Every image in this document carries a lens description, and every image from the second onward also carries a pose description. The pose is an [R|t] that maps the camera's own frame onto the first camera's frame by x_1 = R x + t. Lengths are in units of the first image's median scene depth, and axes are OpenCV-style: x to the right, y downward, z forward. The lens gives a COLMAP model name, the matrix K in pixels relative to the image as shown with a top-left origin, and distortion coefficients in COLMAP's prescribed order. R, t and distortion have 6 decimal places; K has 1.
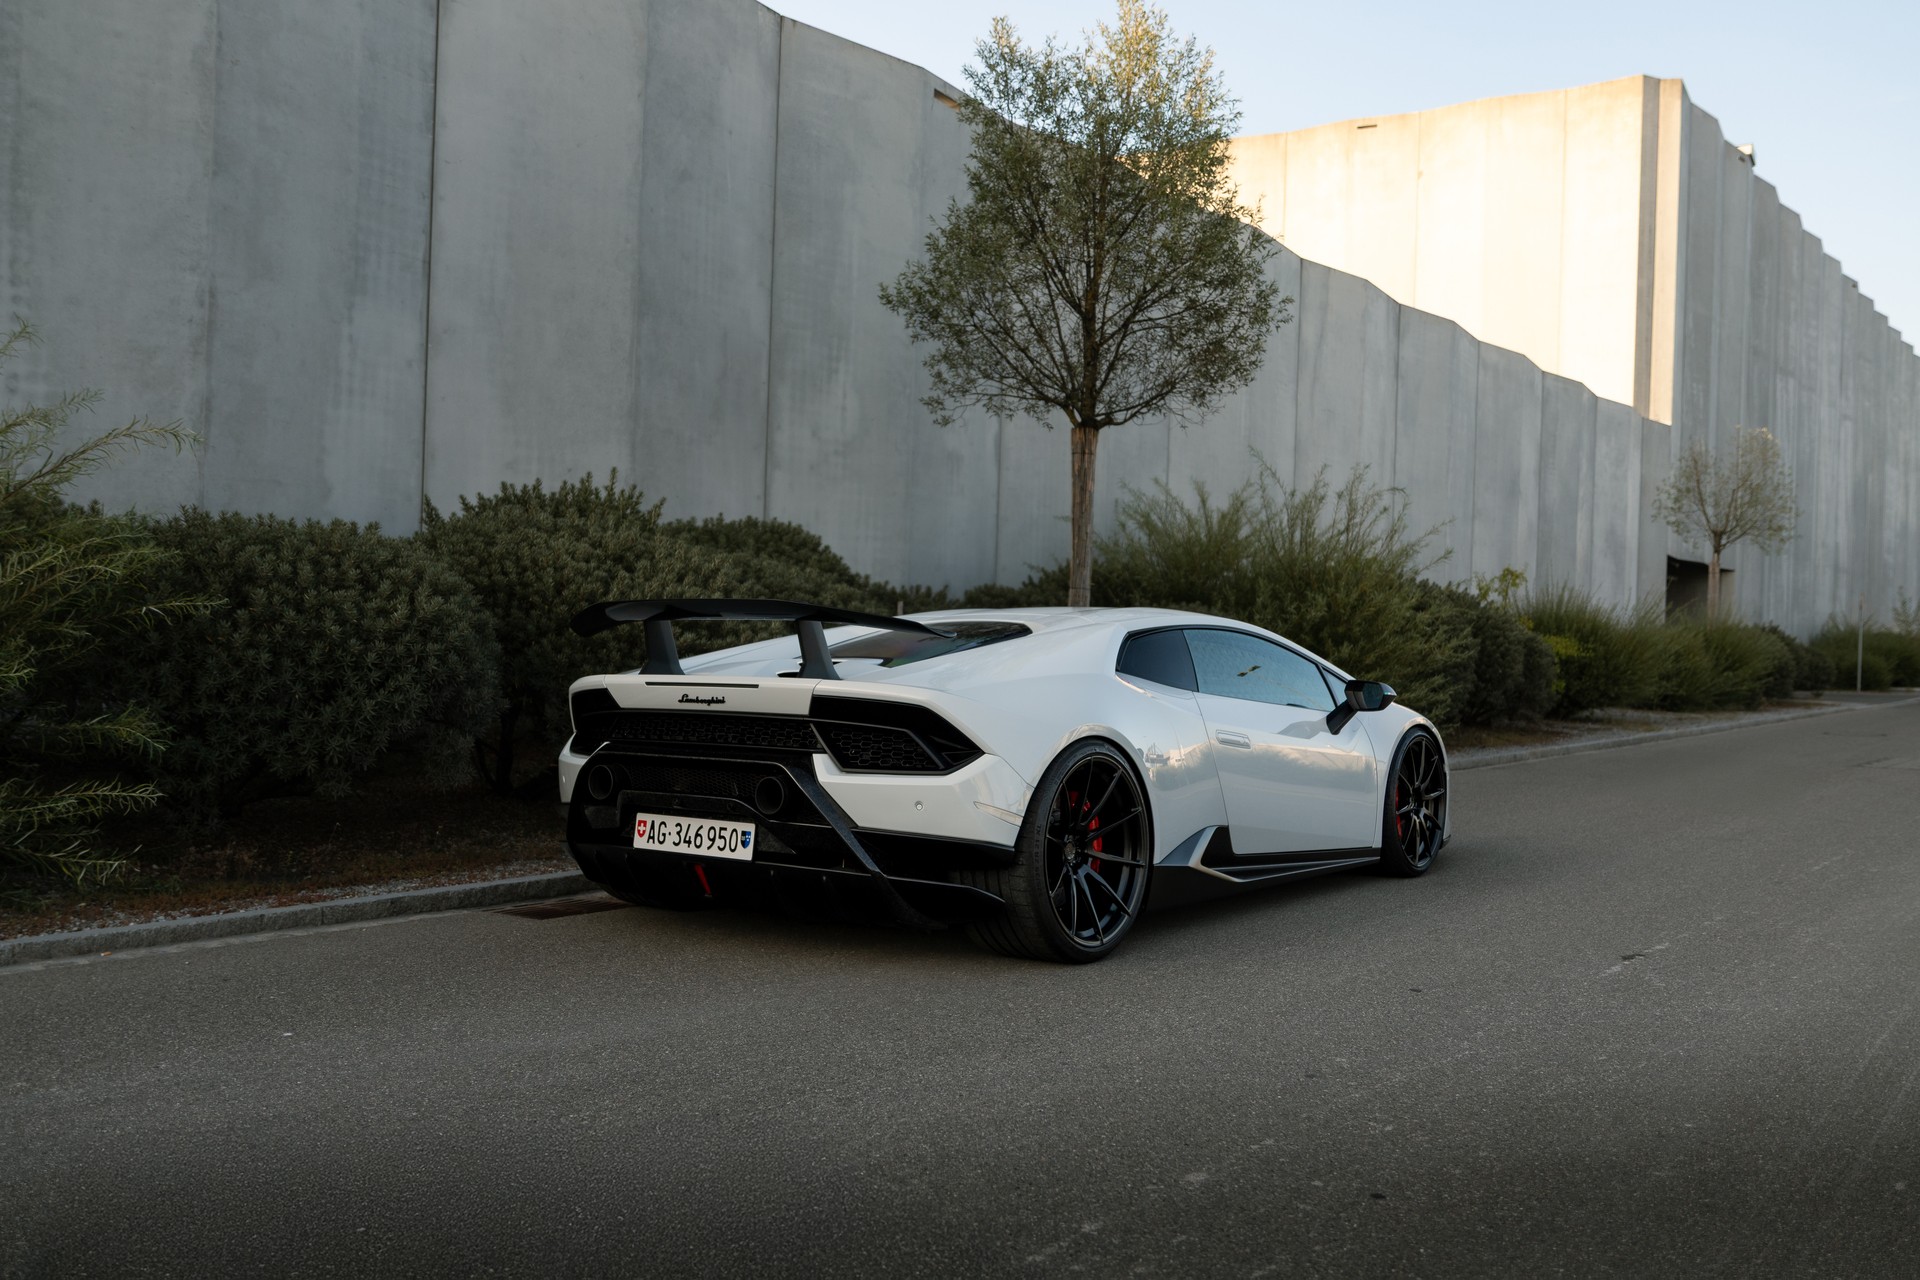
lens RADIAL K [[1730.2, 0, 933.0], [0, 1730.2, 639.3], [0, 0, 1]] dist [-0.016200, 0.014472]
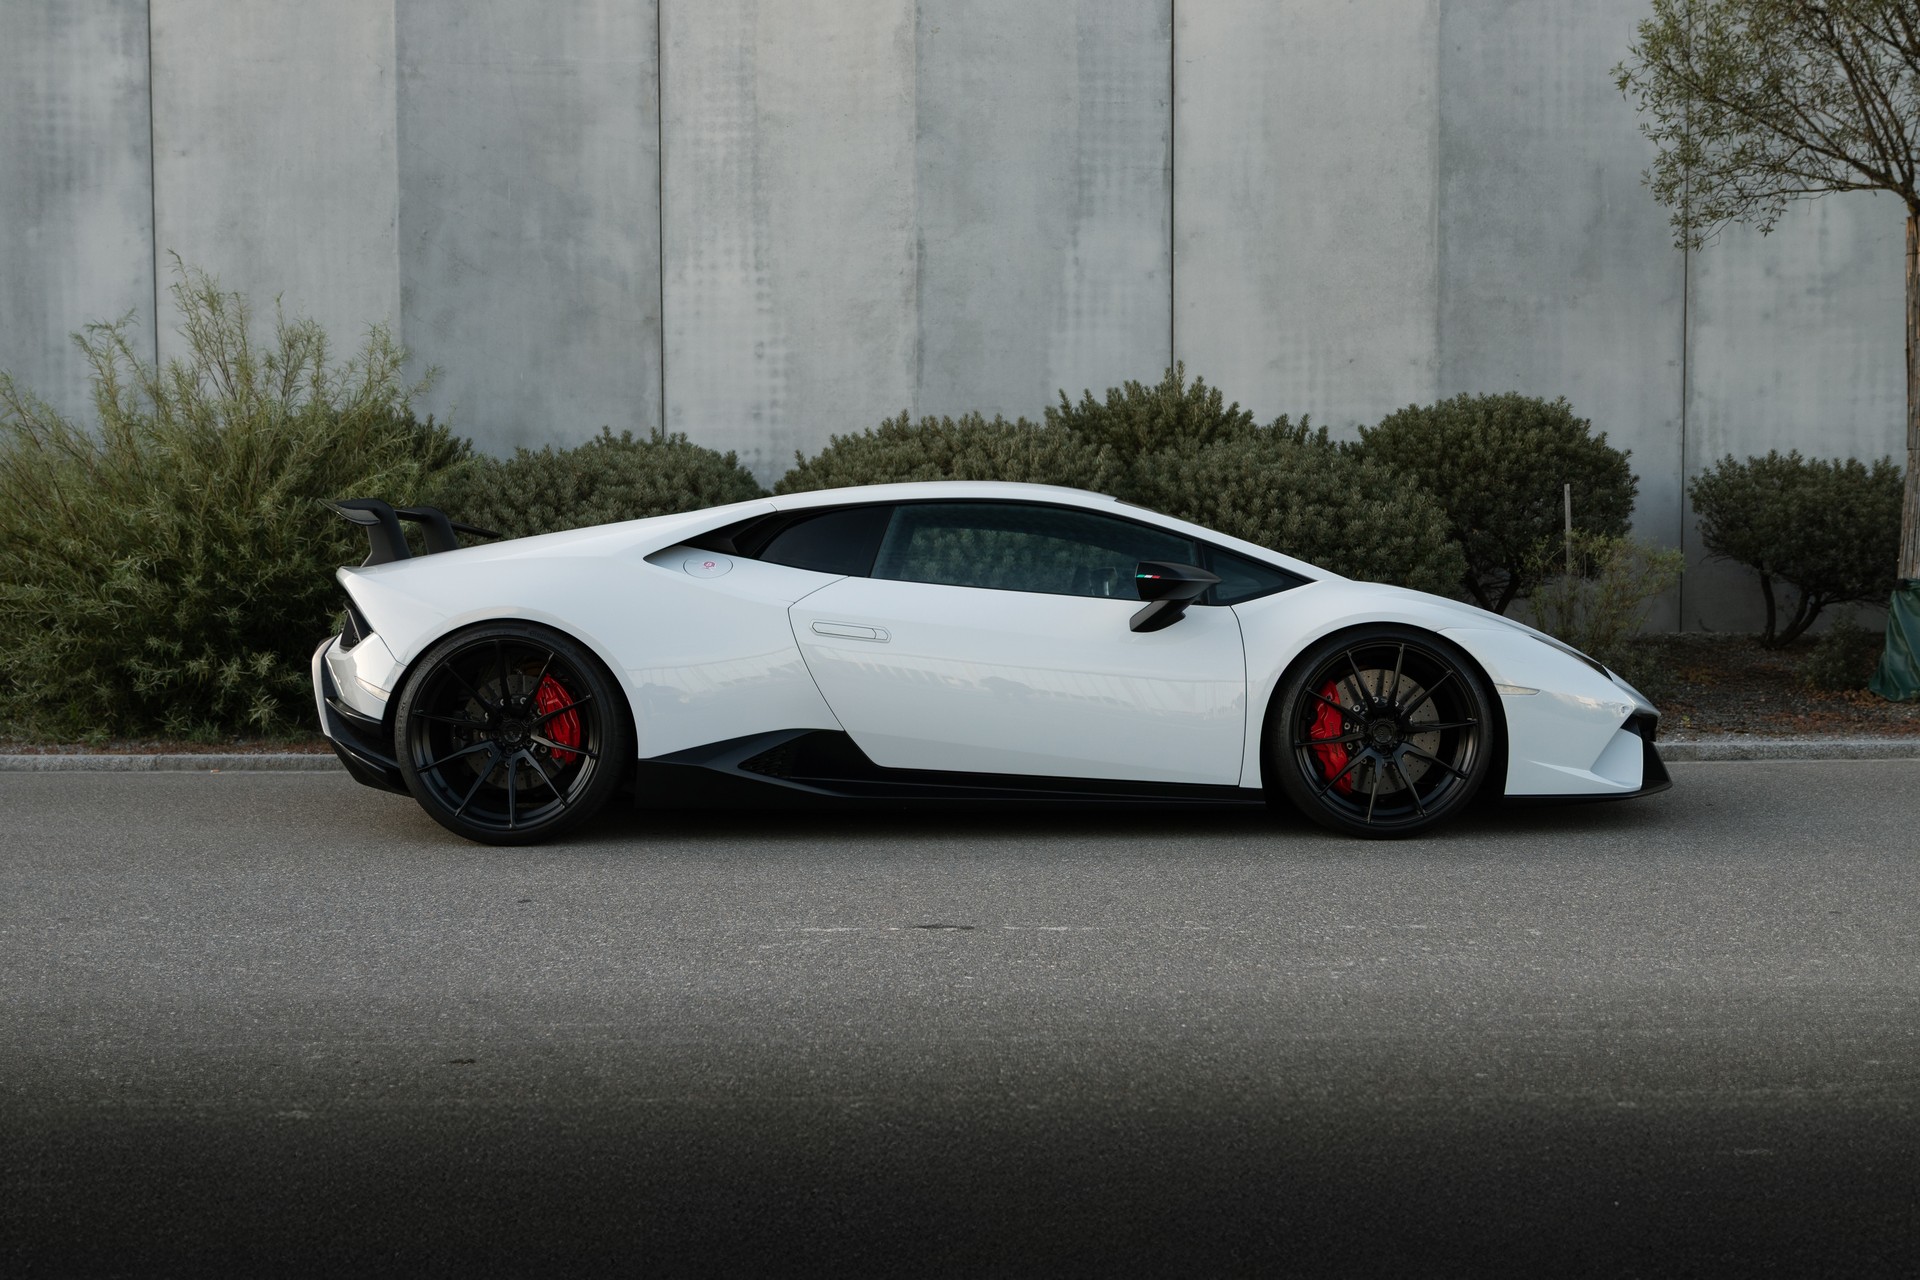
lens RADIAL K [[1880.0, 0, 925.7], [0, 1880.0, 629.9], [0, 0, 1]] dist [-0.008519, 0.005072]
pose [[0.584457, 0.005013, -0.811409, 0.522925], [0.021950, 0.999517, 0.021985, 0.019863], [0.811128, -0.030660, 0.584065, 0.260125]]
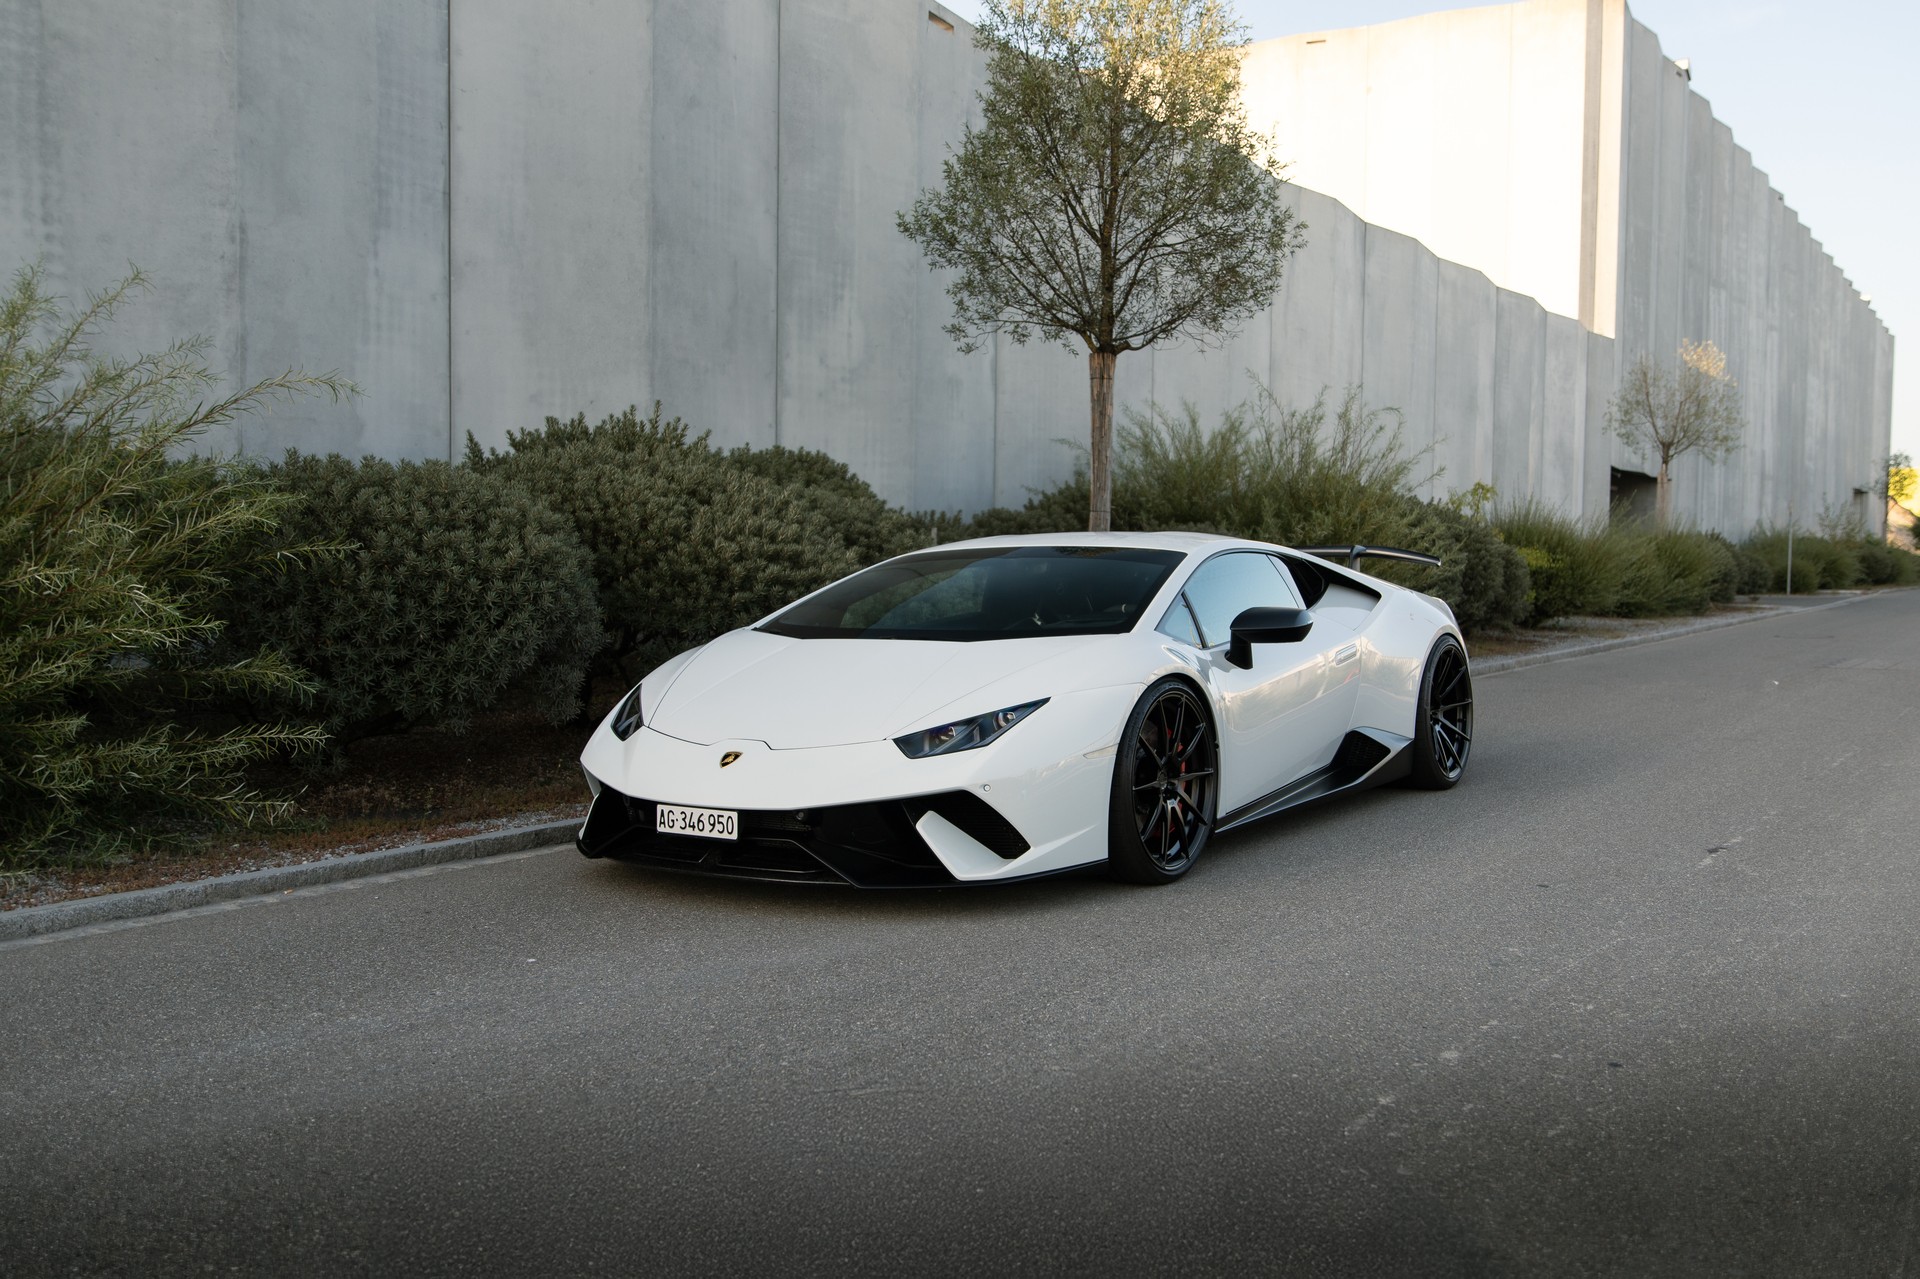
lens RADIAL K [[1731.2, 0, 978.8], [0, 1731.2, 649.8], [0, 0, 1]] dist [-0.022125, 0.023754]
pose [[0.997745, -0.022788, 0.063135, -0.059622], [0.019458, 0.998412, 0.052864, -0.003694], [-0.064239, -0.051516, 0.996604, -0.020595]]
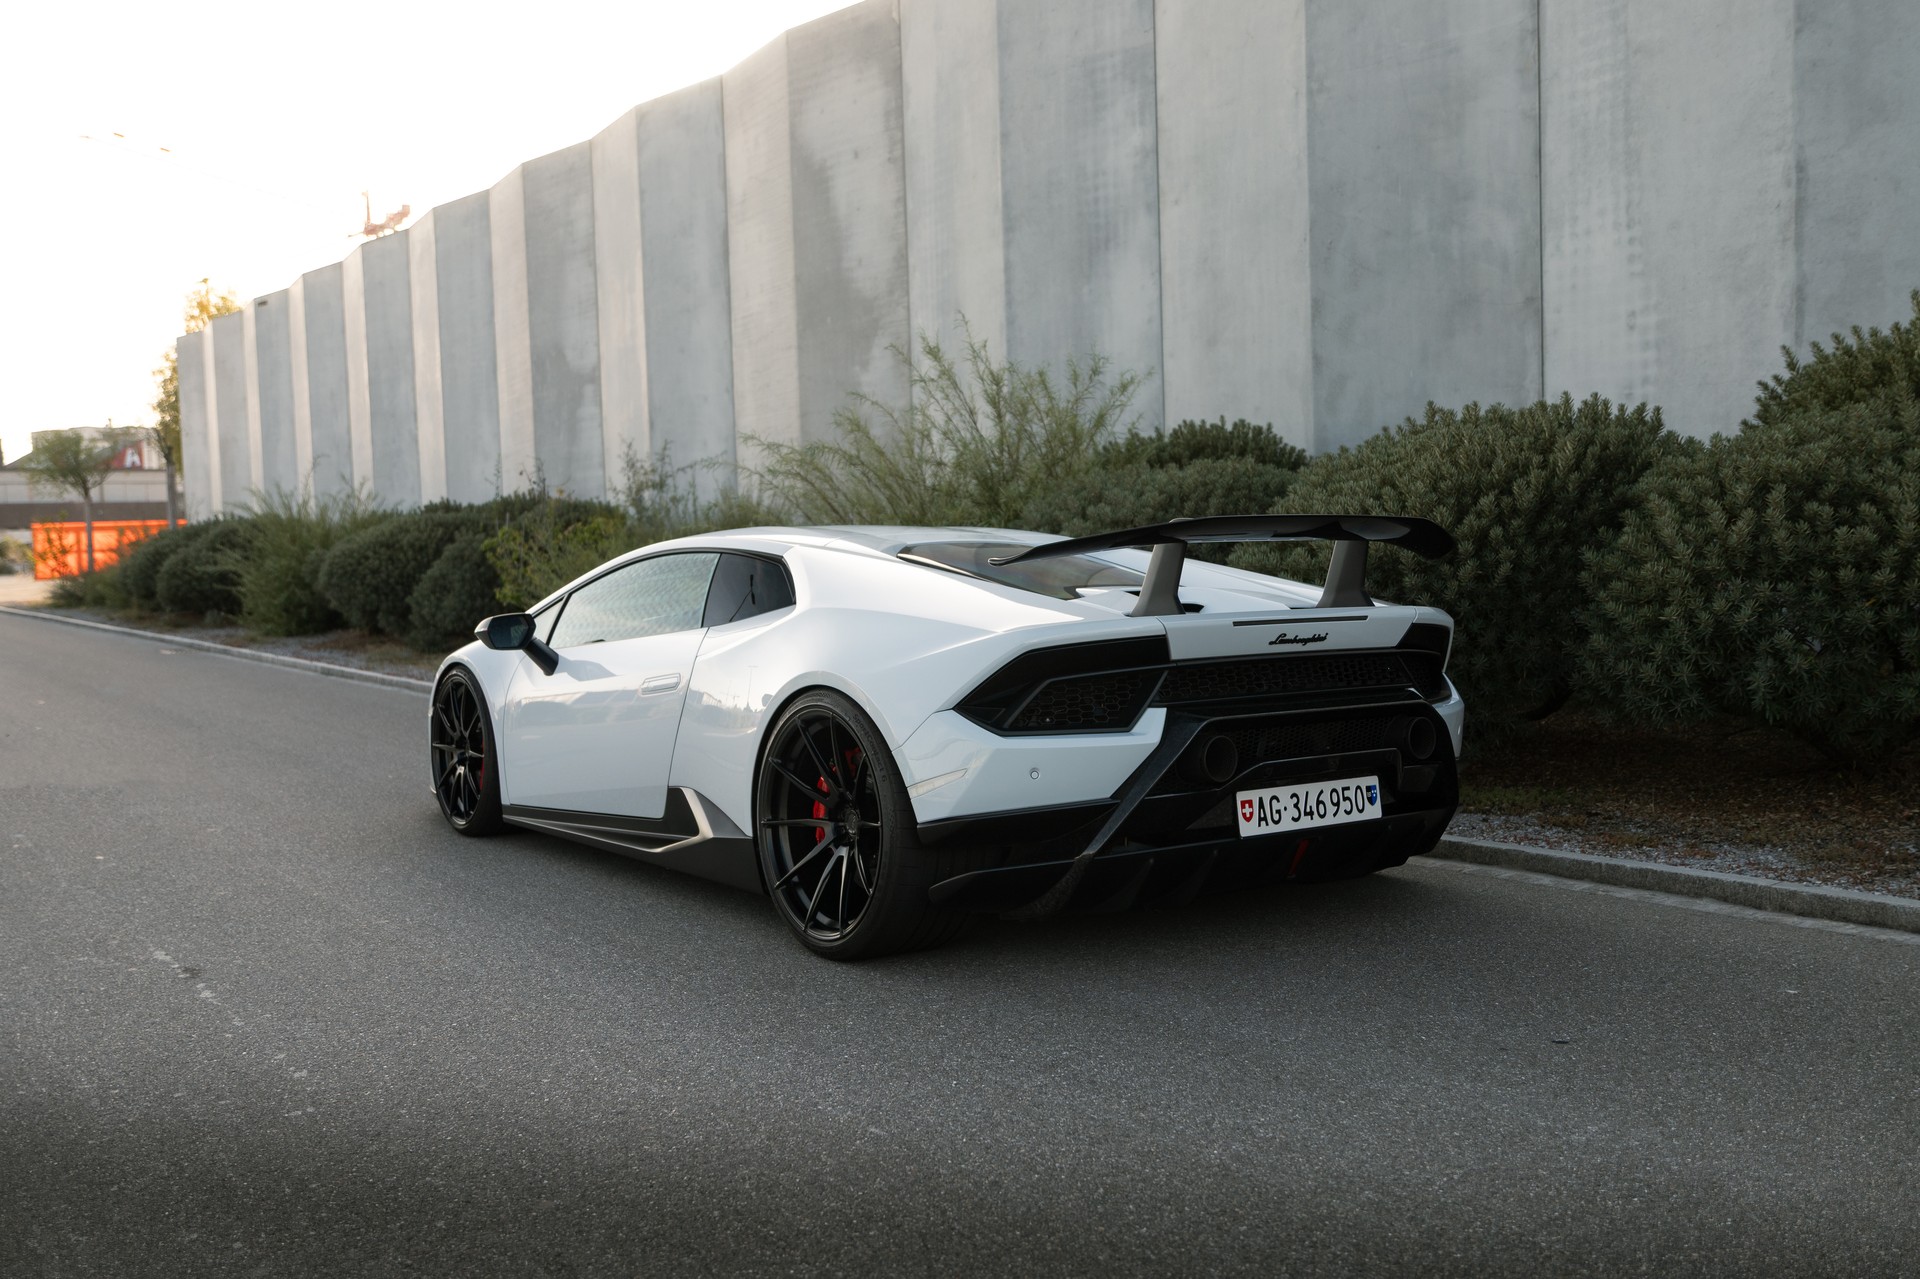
lens RADIAL K [[1731.2, 0, 978.8], [0, 1731.2, 649.8], [0, 0, 1]] dist [-0.022125, 0.023754]
pose [[-0.291908, 0.040547, -0.955587, 0.519833], [0.021016, 0.999132, 0.035975, 0.007350], [0.956216, -0.009581, -0.292506, 0.778255]]
